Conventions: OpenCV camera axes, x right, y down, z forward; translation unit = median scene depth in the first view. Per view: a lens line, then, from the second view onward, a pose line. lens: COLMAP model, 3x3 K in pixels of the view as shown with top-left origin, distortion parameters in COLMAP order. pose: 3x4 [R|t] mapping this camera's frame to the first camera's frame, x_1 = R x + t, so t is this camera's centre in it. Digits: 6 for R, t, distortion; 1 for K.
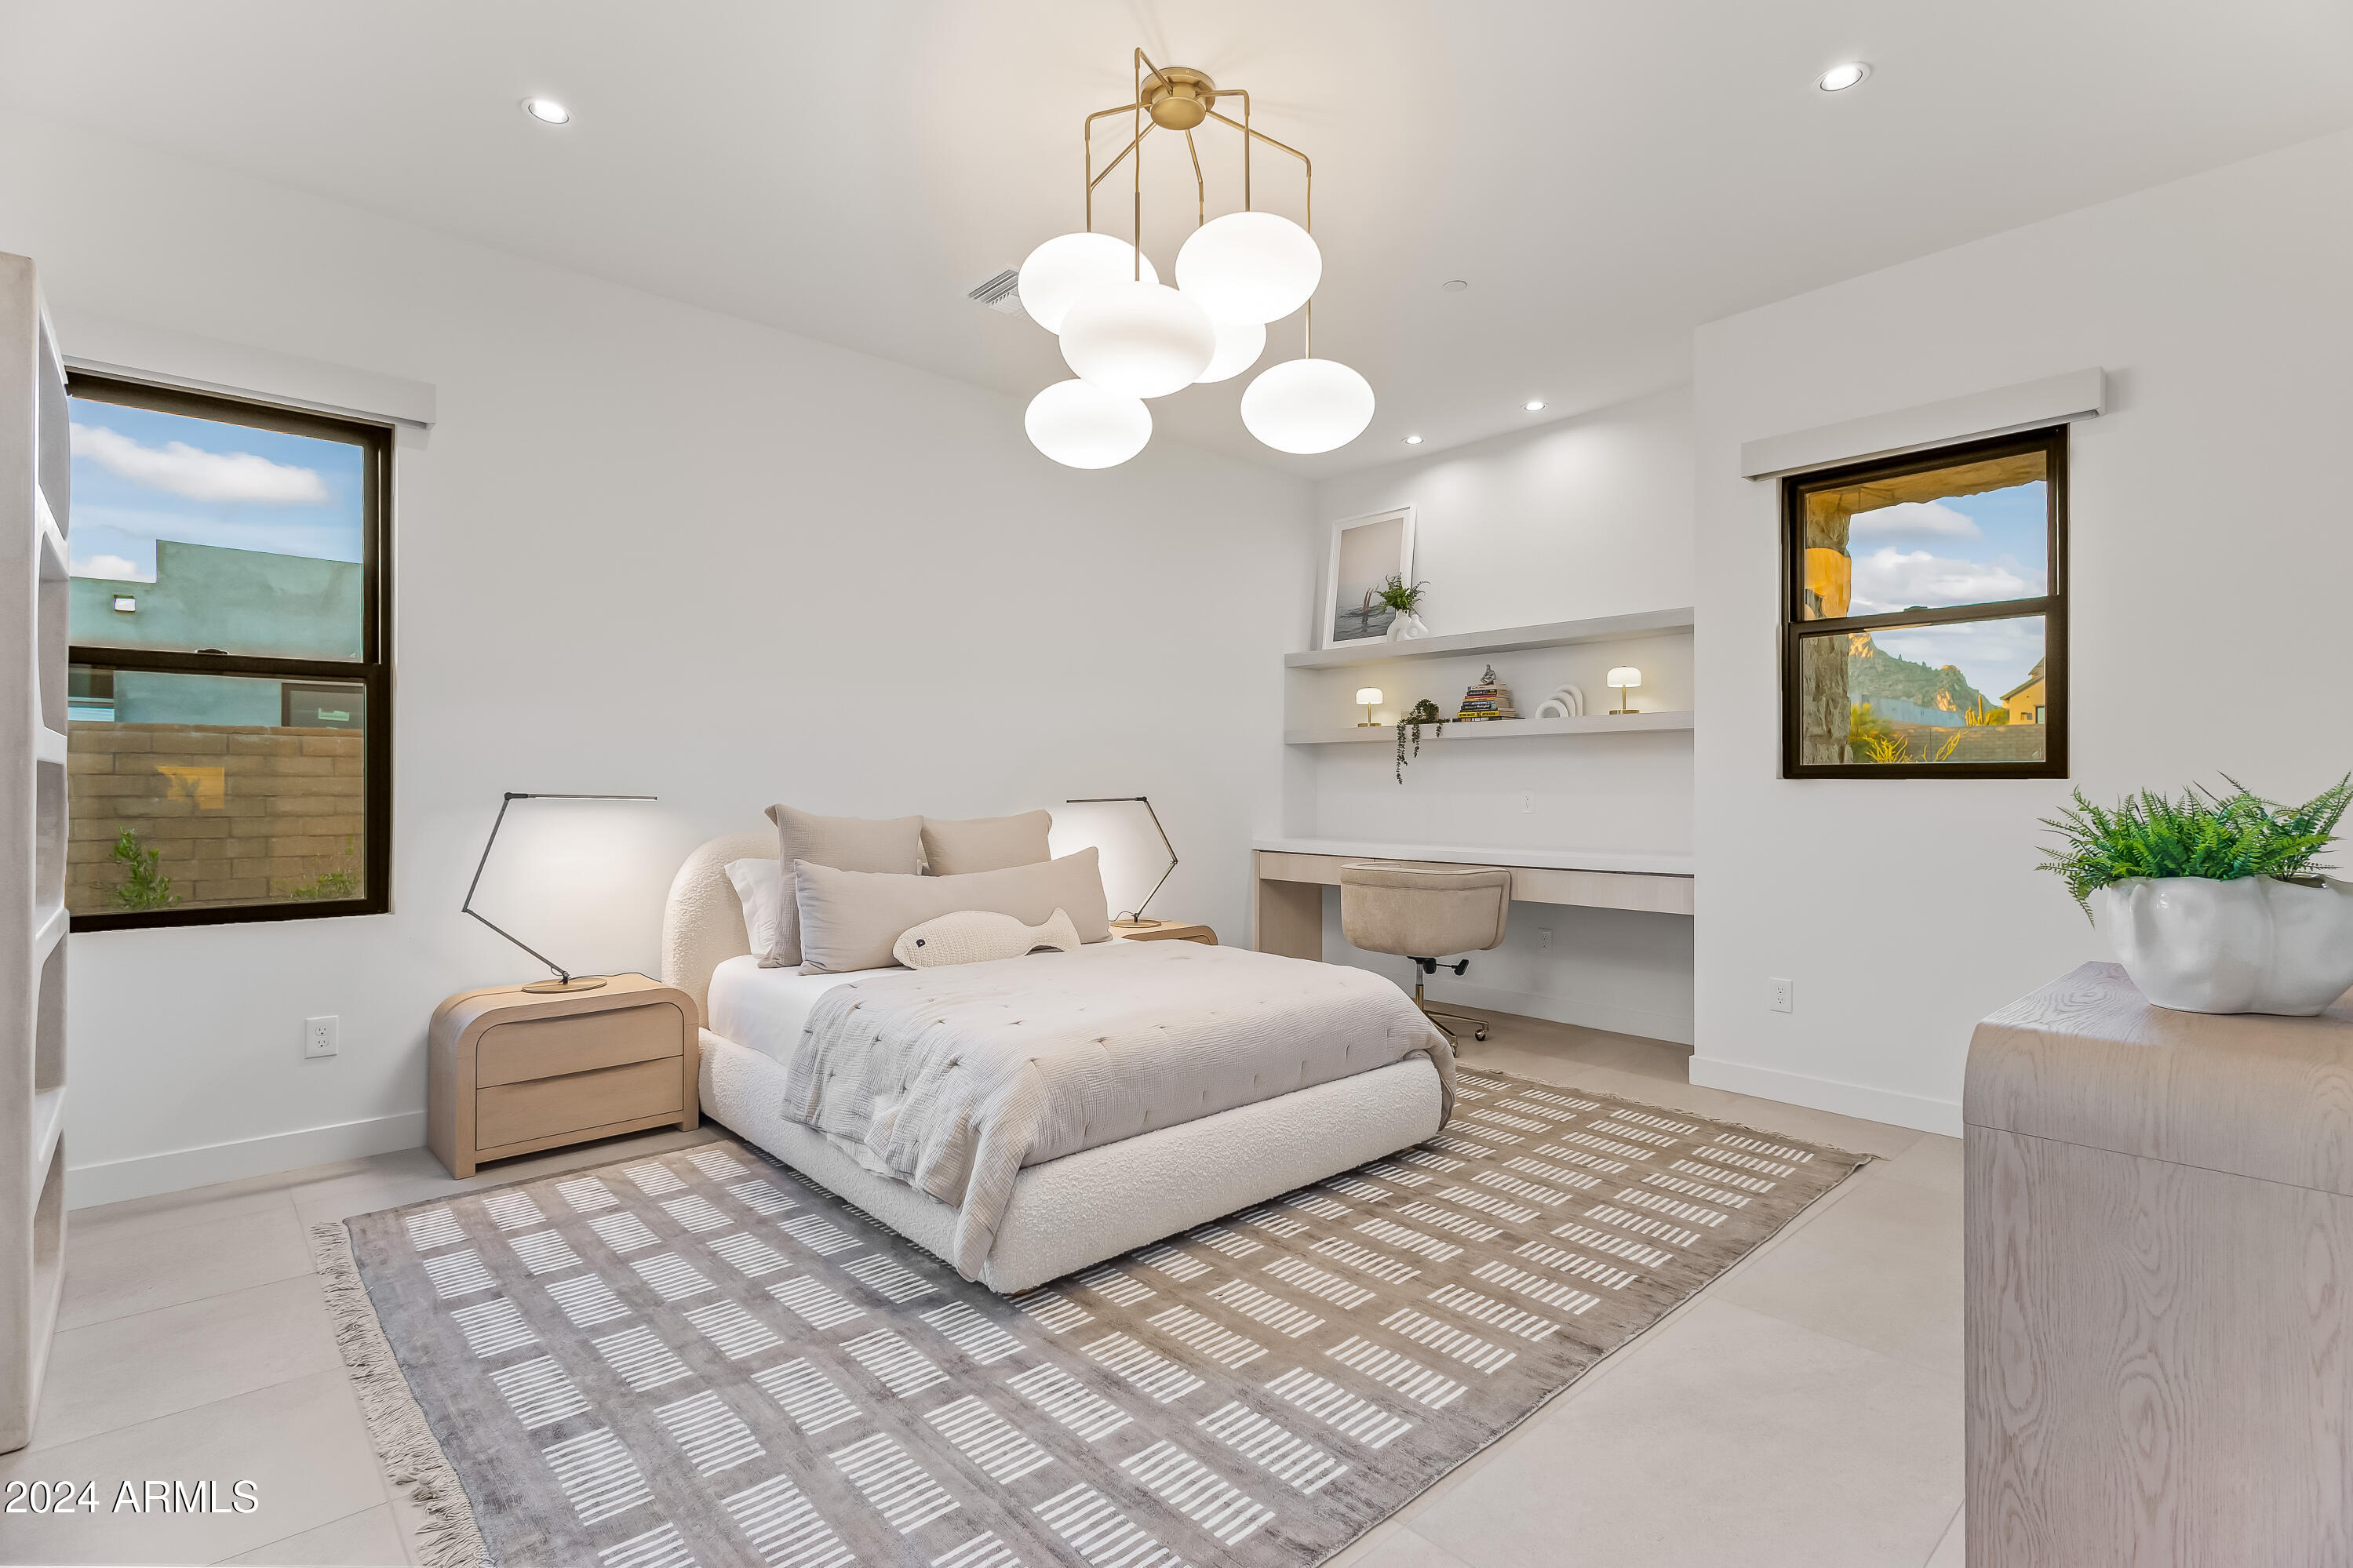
lens RADIAL K [[1061.1, 0, 1176.5], [0, 1061.1, 791.1], [0, 0, 1]] dist [0.001112, -0.001237]
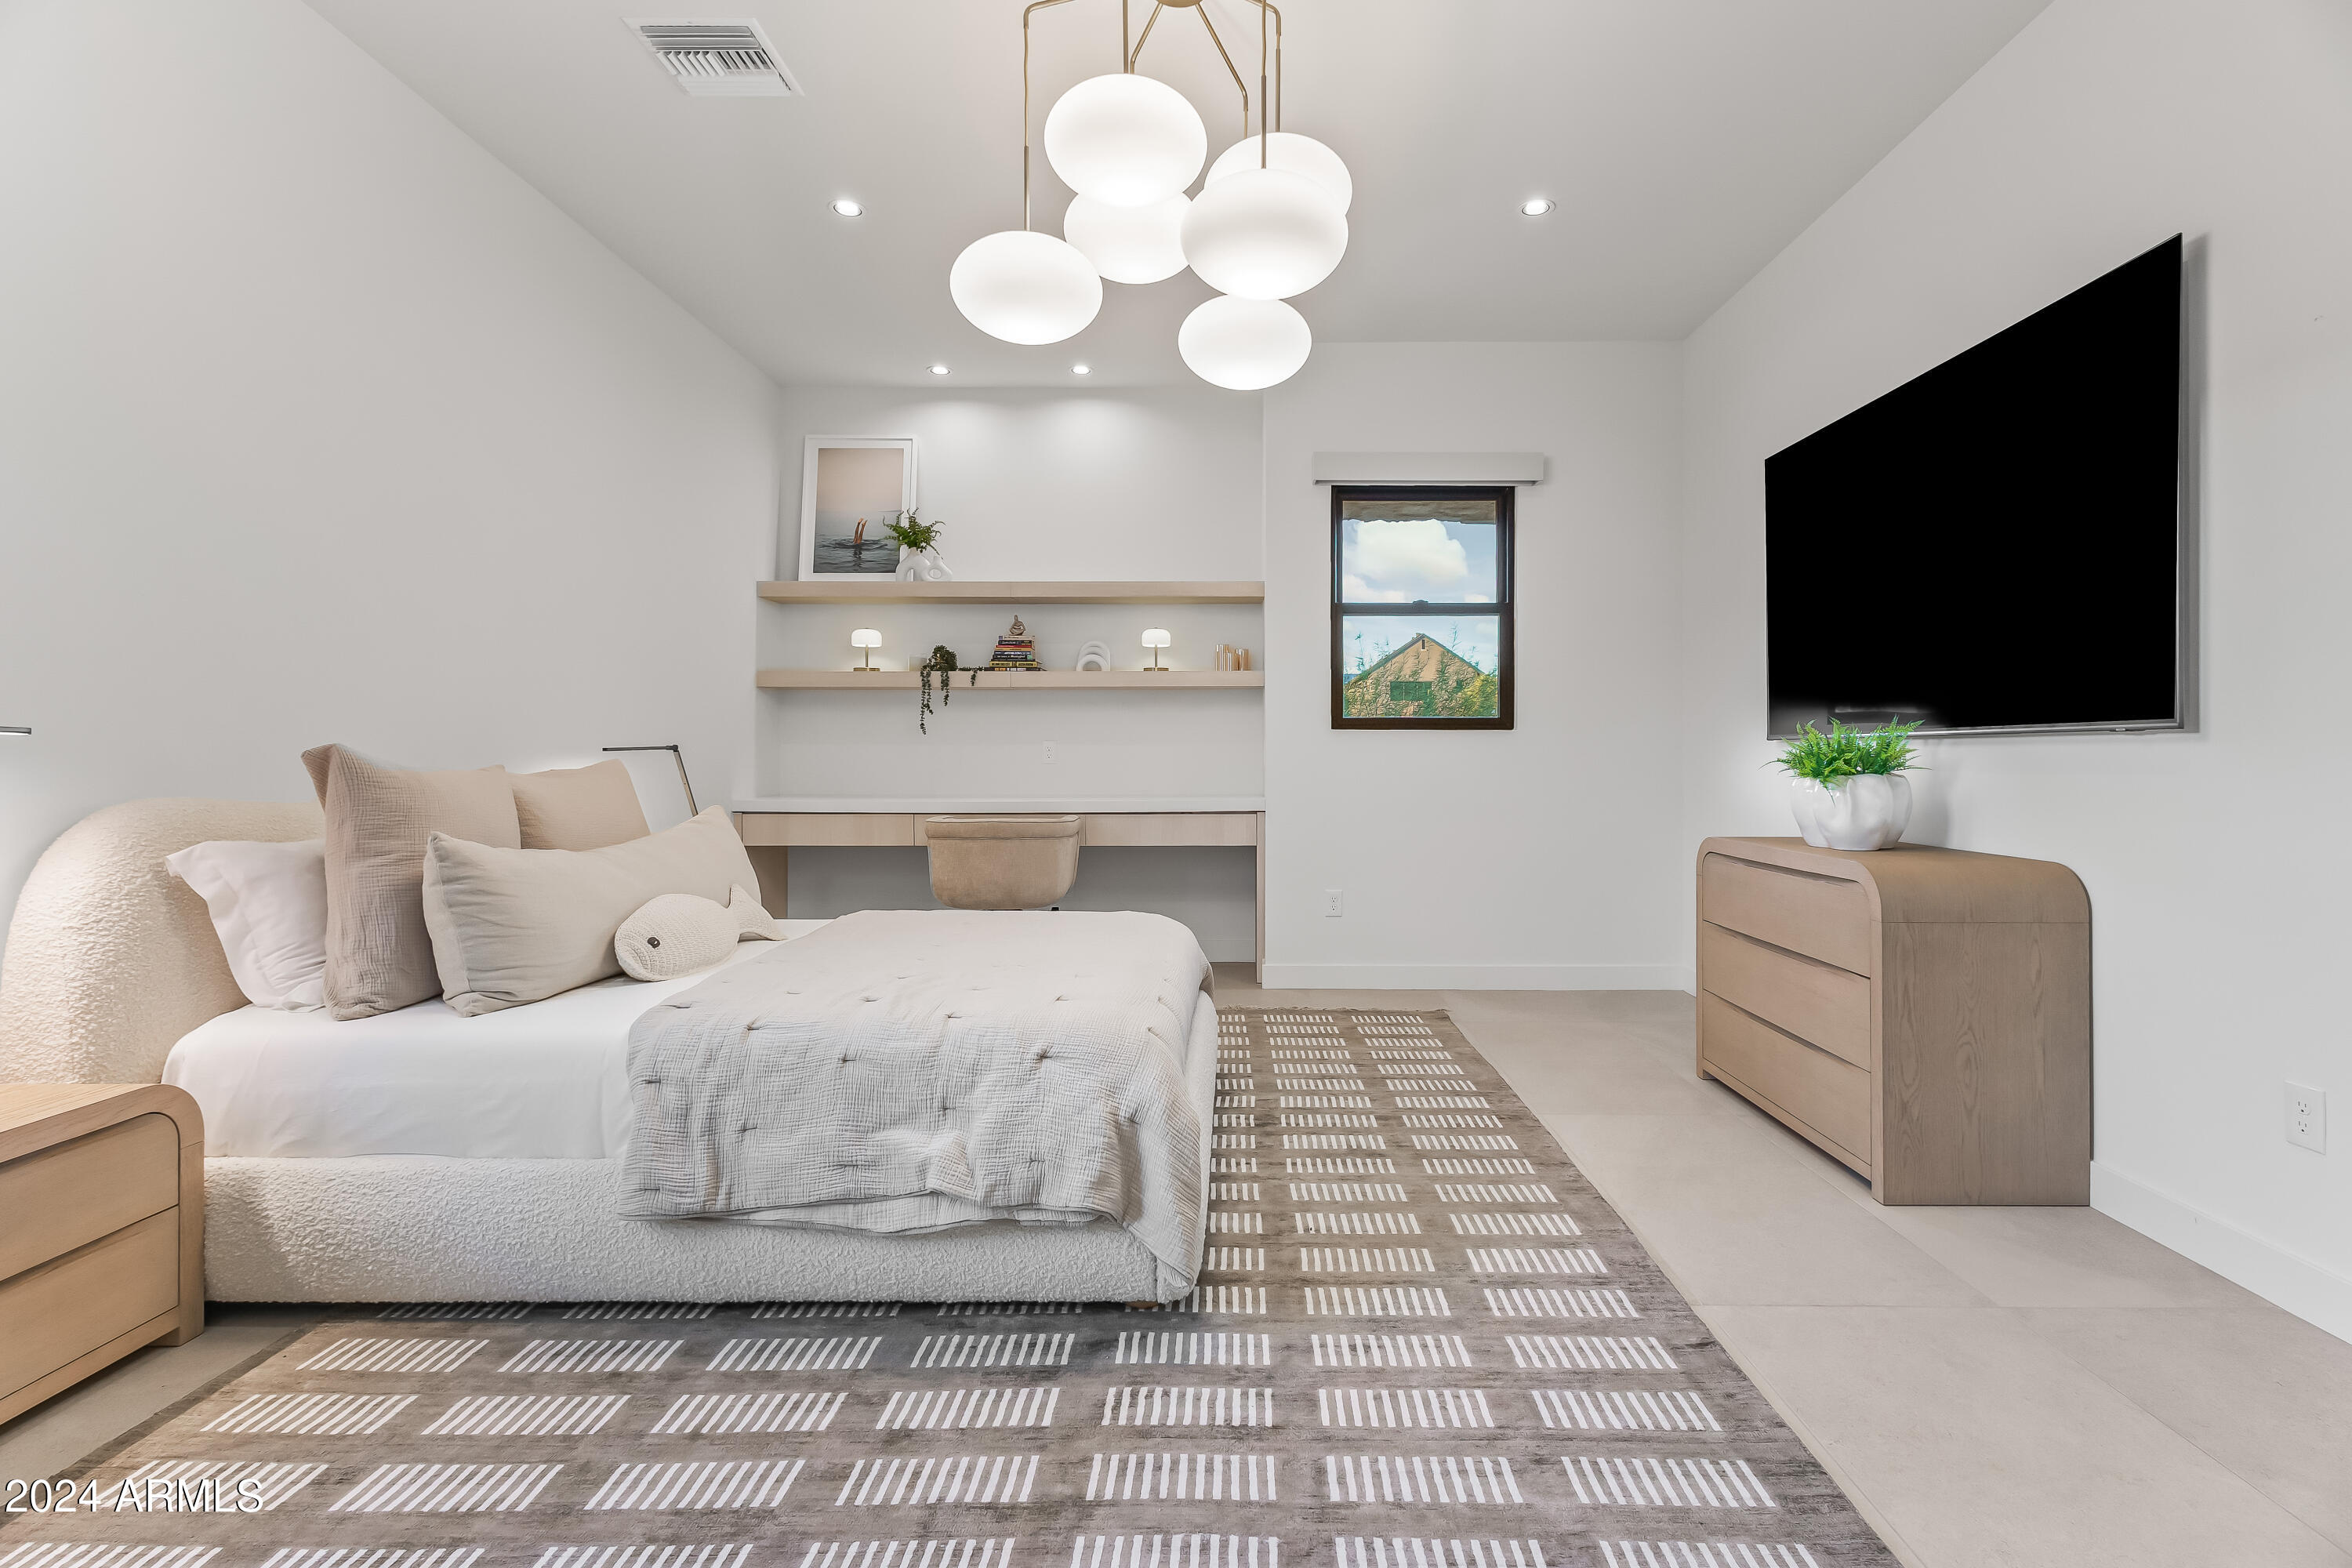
lens RADIAL K [[1103.1, 0, 1188.9], [0, 1103.1, 768.3], [0, 0, 1]] dist [0.001103, 0.000118]
pose [[0.698175, -0.009692, 0.715861, -0.560485], [0.003210, 0.999941, 0.010408, 0.024244], [-0.715920, -0.004969, 0.698165, 0.264140]]
